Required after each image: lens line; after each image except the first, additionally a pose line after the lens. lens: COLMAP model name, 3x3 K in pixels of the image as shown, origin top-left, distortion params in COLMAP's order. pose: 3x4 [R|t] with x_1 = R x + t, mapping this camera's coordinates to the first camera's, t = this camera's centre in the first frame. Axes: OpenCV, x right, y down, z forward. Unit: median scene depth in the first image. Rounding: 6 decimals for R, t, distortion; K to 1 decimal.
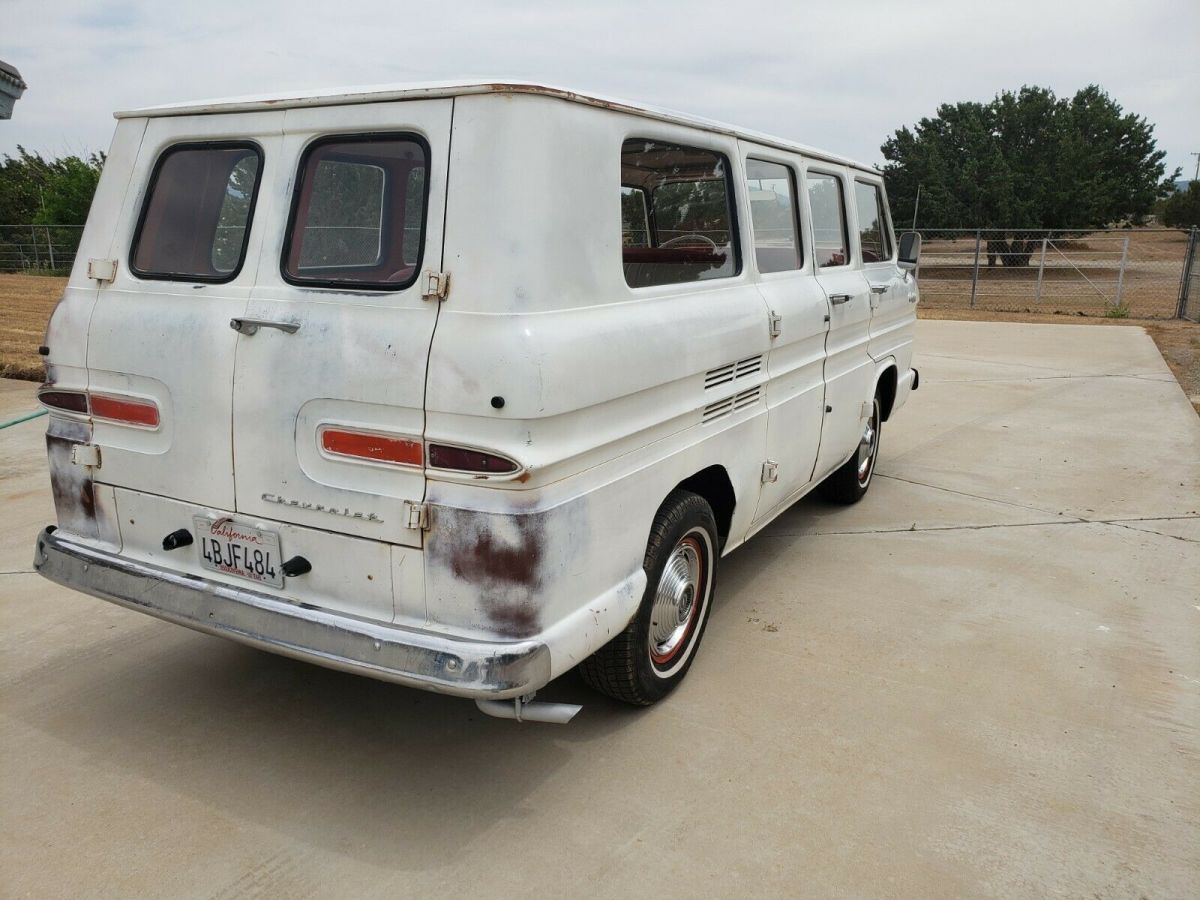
lens RADIAL K [[949.5, 0, 606.6], [0, 949.5, 441.8], [0, 0, 1]] dist [0.034239, -0.028214]
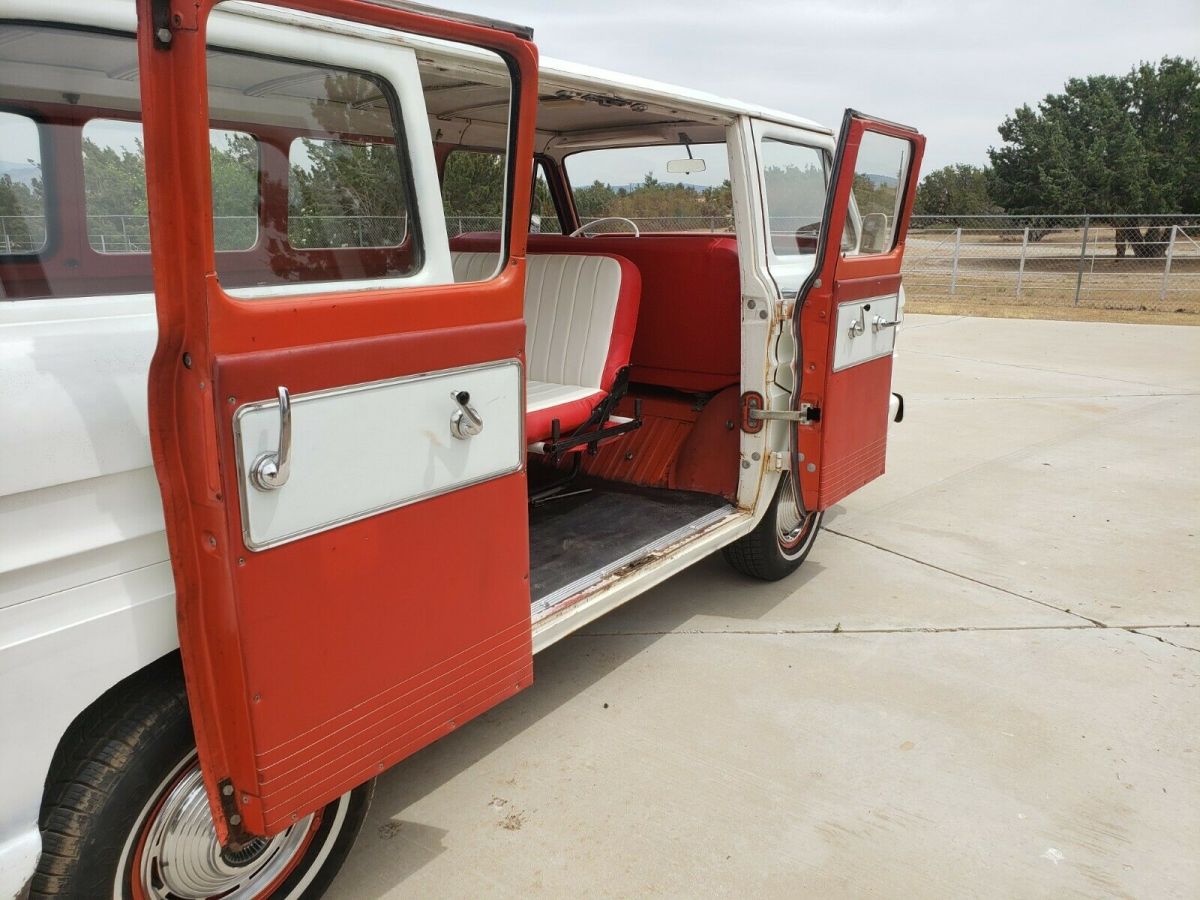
lens RADIAL K [[943.9, 0, 609.2], [0, 943.9, 453.4], [0, 0, 1]] dist [0.023169, -0.003549]
pose [[0.992689, 0.025562, -0.117963, 0.031039], [-0.022862, 0.999446, 0.024188, -0.007220], [0.118516, -0.021314, 0.992723, 0.037580]]
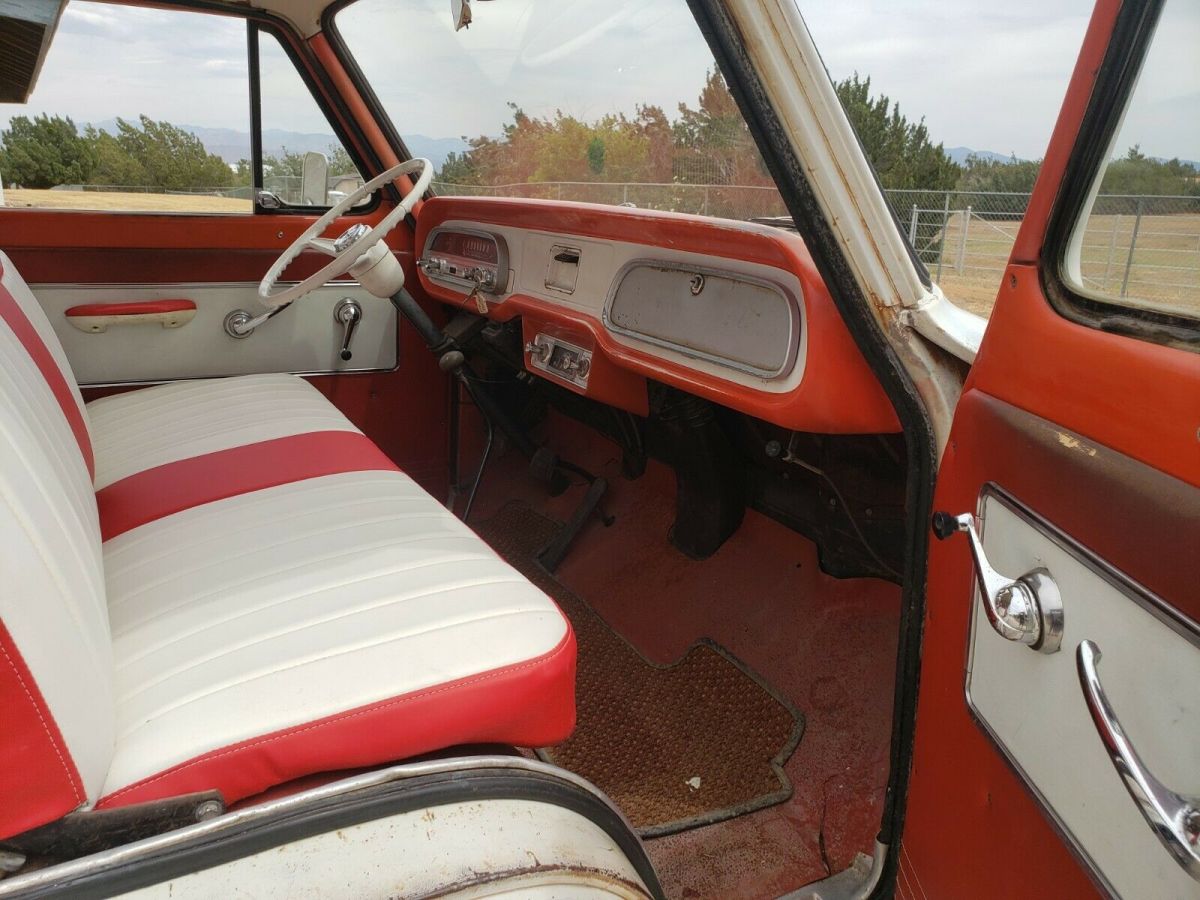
lens RADIAL K [[943.9, 0, 570.4], [0, 943.9, 451.4], [0, 0, 1]] dist [0.023169, -0.003549]
pose [[0.828642, 0.169750, -0.533421, 0.056173], [-0.146177, 0.985467, 0.086527, -0.026514], [0.540356, 0.006274, 0.841413, 0.130024]]
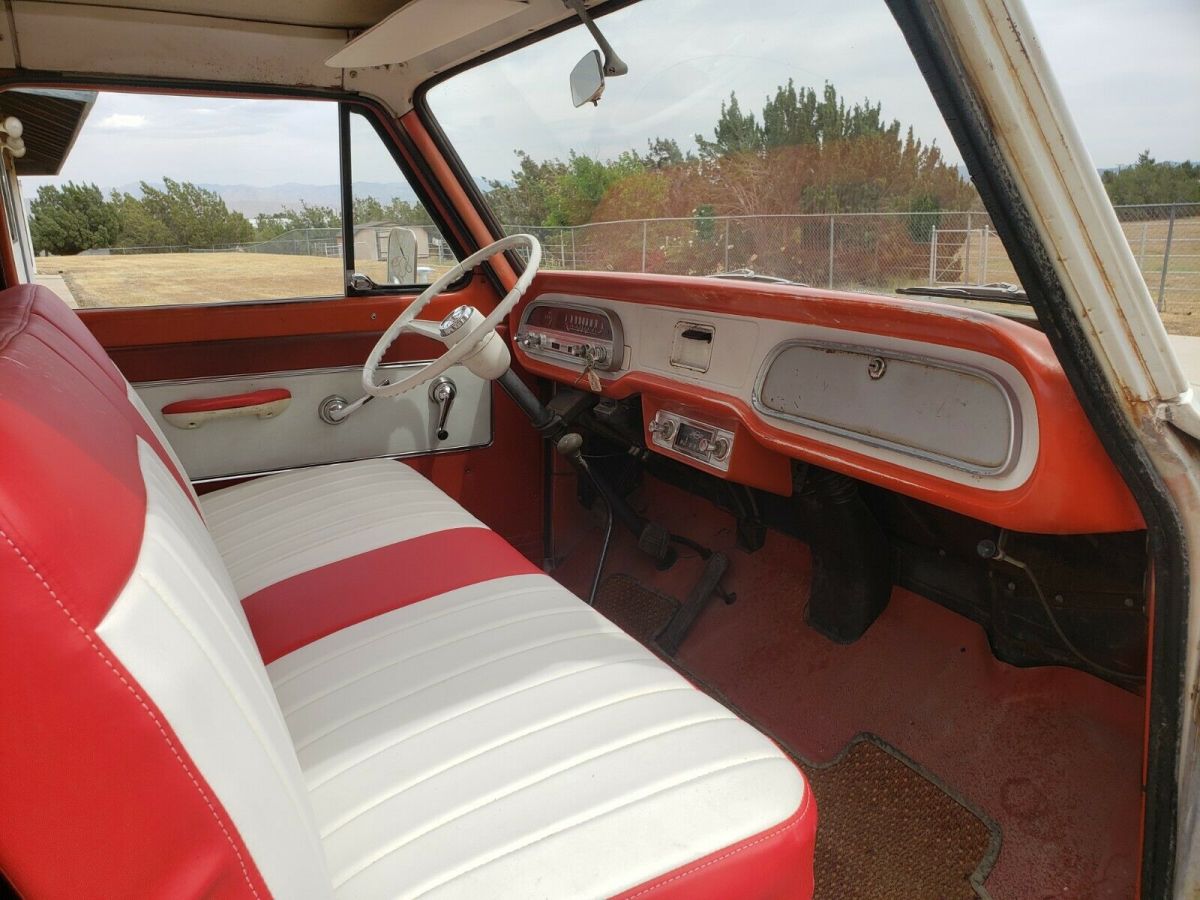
lens RADIAL K [[943.9, 0, 574.4], [0, 943.9, 449.2], [0, 0, 1]] dist [0.023169, -0.003549]
pose [[0.823792, 0.109147, -0.556285, 0.049582], [-0.096442, 0.993969, 0.052204, -0.028395], [0.558628, 0.010644, 0.829350, 0.129264]]
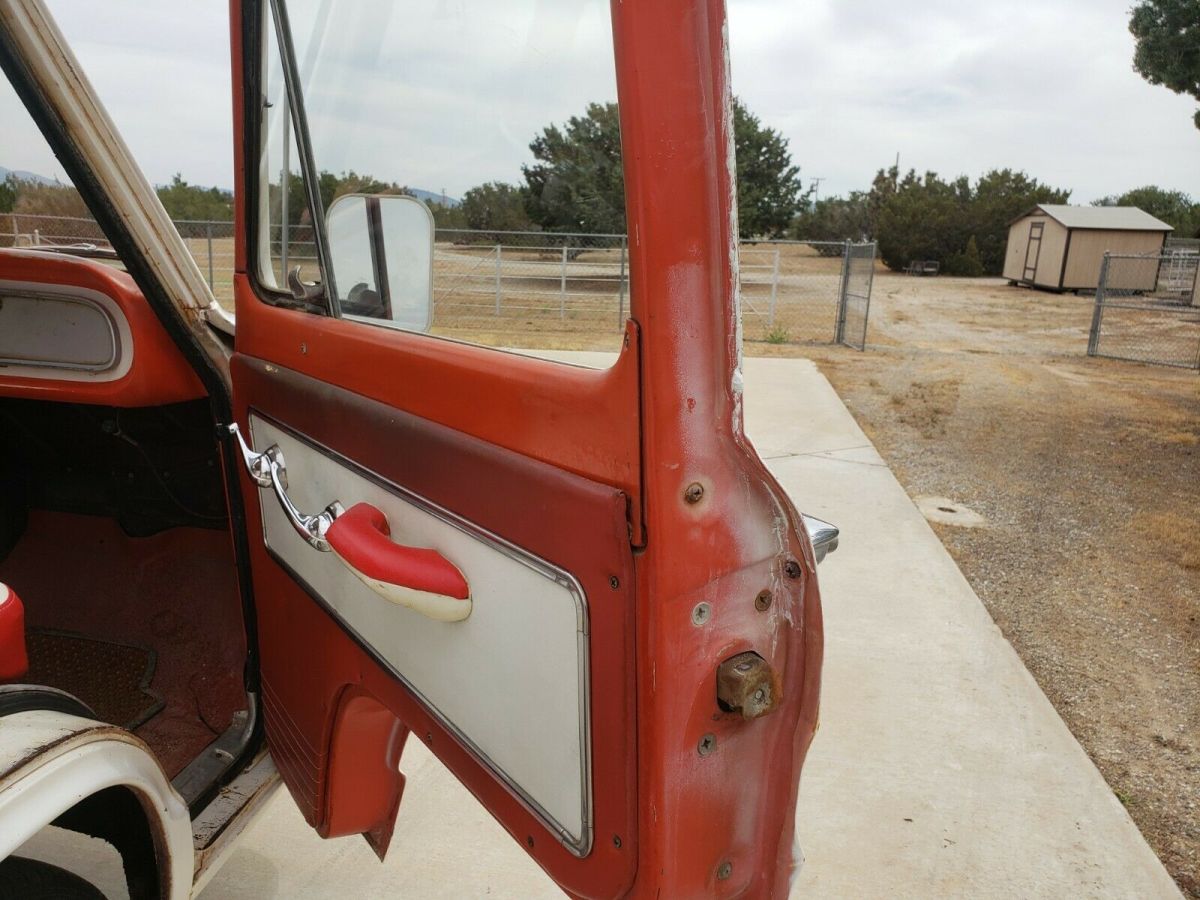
lens RADIAL K [[943.9, 0, 606.8], [0, 943.9, 466.3], [0, 0, 1]] dist [0.023169, -0.003549]
pose [[0.945819, -0.050342, 0.320767, 0.051485], [0.043553, 0.998650, 0.028311, -0.022958], [-0.321759, -0.012807, 0.946735, 0.112524]]
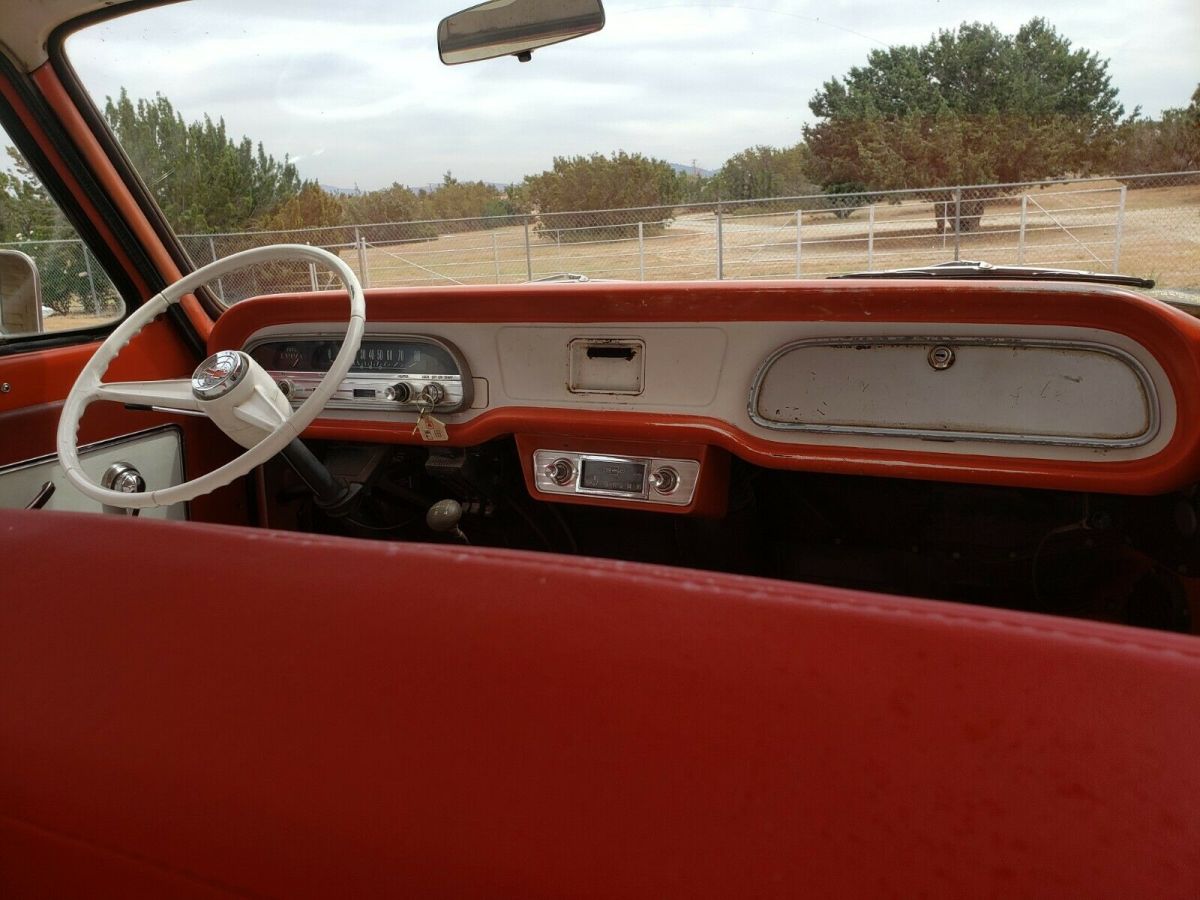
lens RADIAL K [[943.9, 0, 595.4], [0, 943.9, 446.8], [0, 0, 1]] dist [0.023169, -0.003549]
pose [[0.995900, -0.076162, 0.048810, 0.024953], [0.075016, 0.996871, 0.024903, -0.029289], [-0.050554, -0.021140, 0.998498, 0.132715]]
